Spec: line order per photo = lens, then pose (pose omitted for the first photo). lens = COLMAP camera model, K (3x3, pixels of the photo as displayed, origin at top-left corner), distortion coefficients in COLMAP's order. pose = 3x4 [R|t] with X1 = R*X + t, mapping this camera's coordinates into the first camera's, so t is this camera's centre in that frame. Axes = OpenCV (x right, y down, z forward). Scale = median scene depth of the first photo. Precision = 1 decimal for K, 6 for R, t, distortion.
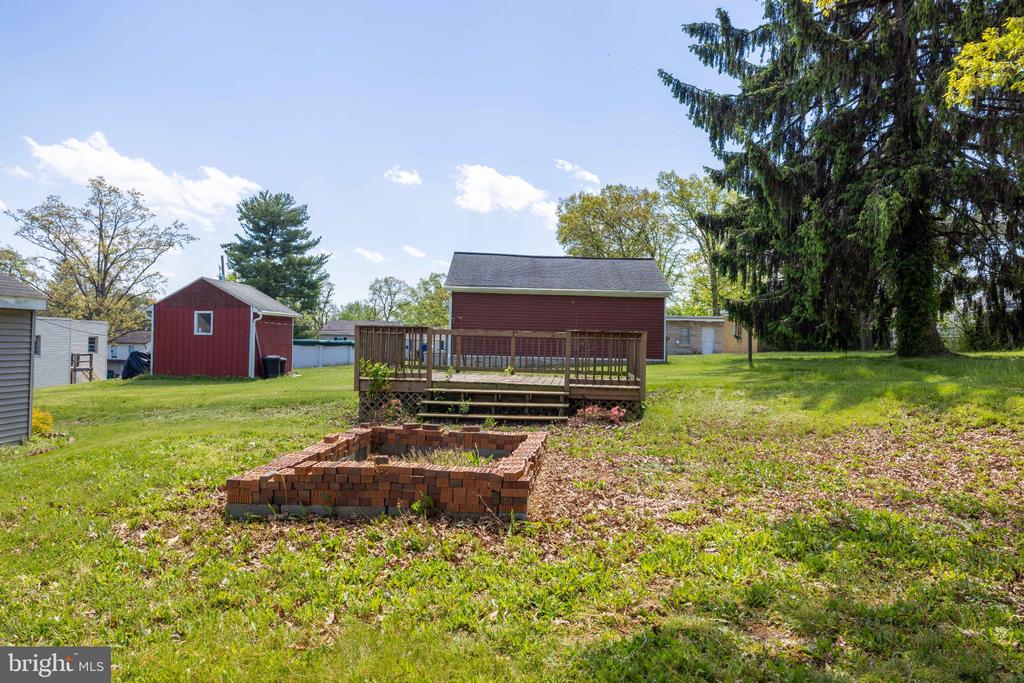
lens RADIAL K [[689.4, 0, 510.6], [0, 689.4, 342.3], [0, 0, 1]] dist [-0.003884, -0.000554]
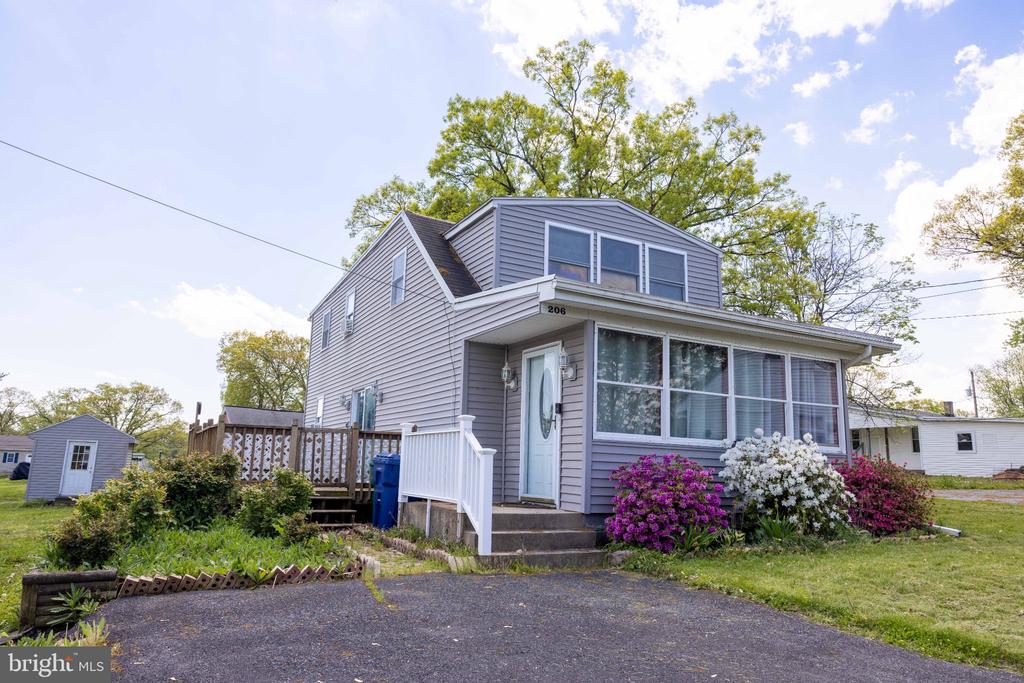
lens RADIAL K [[689.4, 0, 505.0], [0, 689.4, 344.1], [0, 0, 1]] dist [-0.003884, -0.000554]
pose [[0.862931, 0.094063, 0.496490, -0.120497], [-0.009284, 0.985308, -0.170536, 0.002286], [-0.505236, 0.142551, 0.851126, -0.276226]]
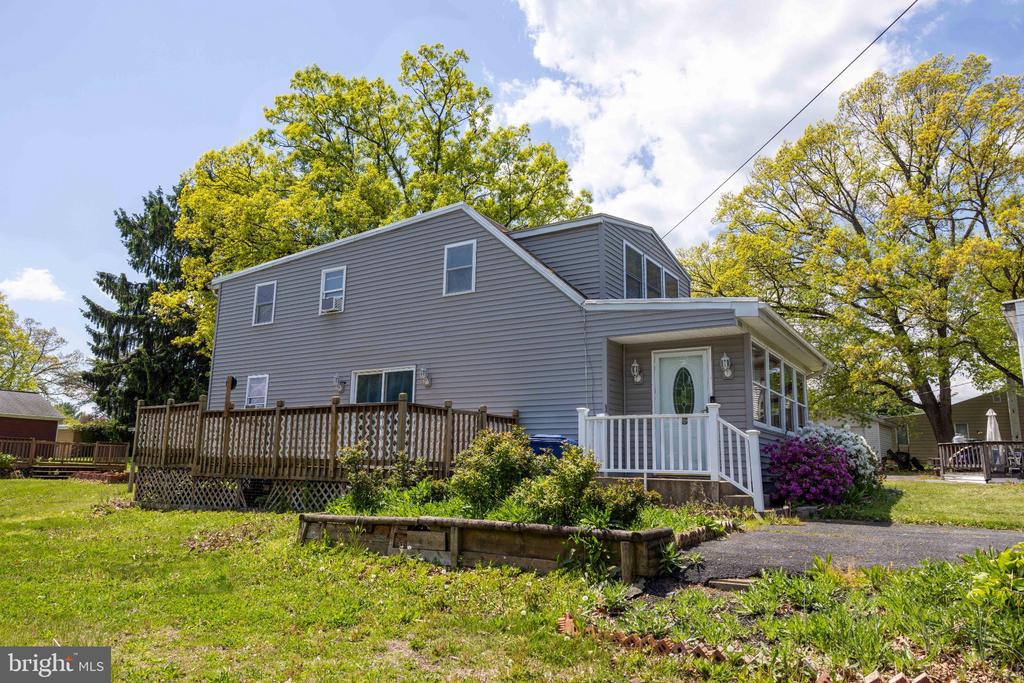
lens RADIAL K [[689.4, 0, 517.2], [0, 689.4, 345.4], [0, 0, 1]] dist [-0.003884, -0.000554]
pose [[0.499232, 0.146870, 0.853930, -0.192406], [-0.007673, 0.986240, -0.165140, 0.005494], [-0.866434, 0.075892, 0.493490, -0.223594]]
